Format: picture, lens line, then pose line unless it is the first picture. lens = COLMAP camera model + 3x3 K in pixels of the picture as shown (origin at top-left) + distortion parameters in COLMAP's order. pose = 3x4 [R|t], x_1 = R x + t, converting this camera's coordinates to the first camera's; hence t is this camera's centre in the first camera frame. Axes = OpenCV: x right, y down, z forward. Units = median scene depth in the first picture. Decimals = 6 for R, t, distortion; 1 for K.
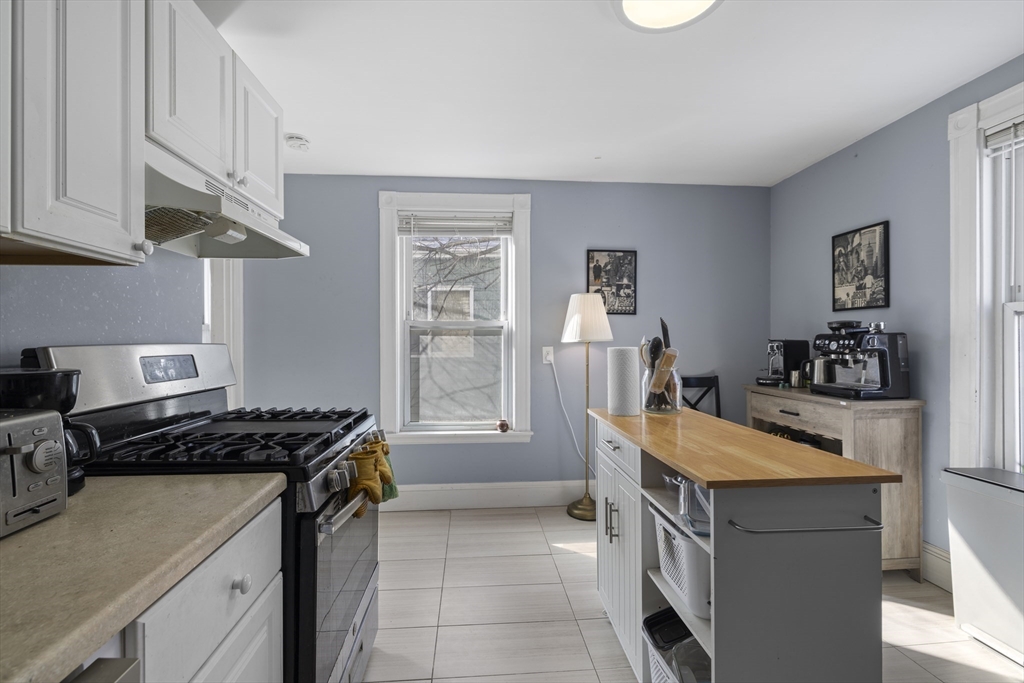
lens RADIAL K [[440.7, 0, 509.7], [0, 440.7, 339.9], [0, 0, 1]] dist [-0.001516, -0.000051]
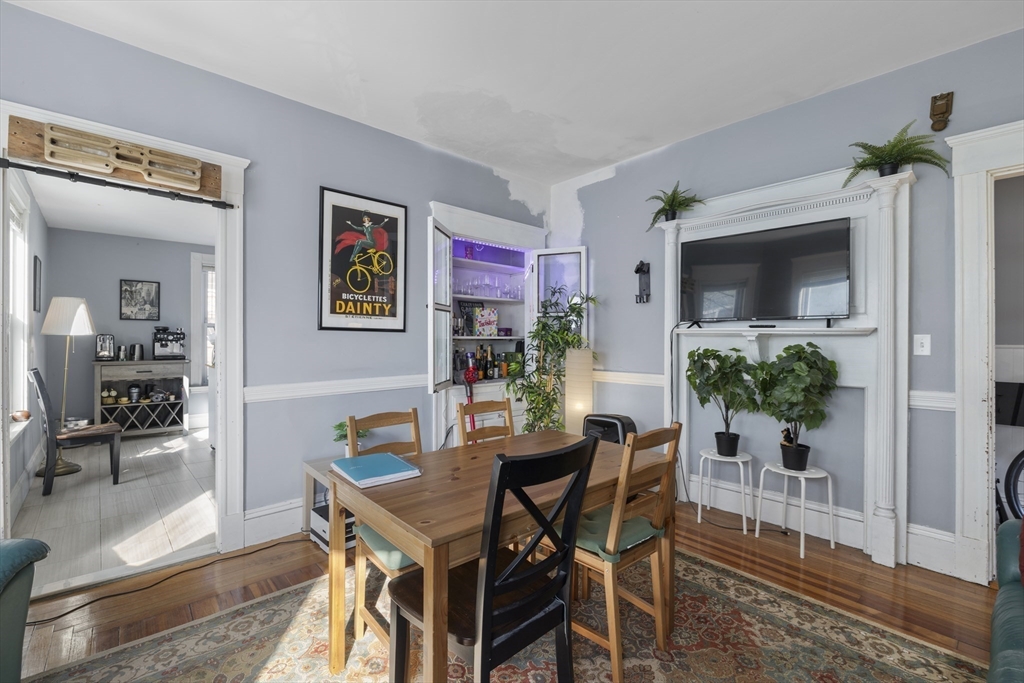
lens RADIAL K [[440.7, 0, 512.2], [0, 440.7, 338.3], [0, 0, 1]] dist [-0.001516, -0.000051]
pose [[-0.610598, -0.001882, 0.791938, -1.892156], [-0.001797, 0.999998, 0.000991, 0.011054], [-0.791939, -0.000819, -0.610600, 0.883871]]
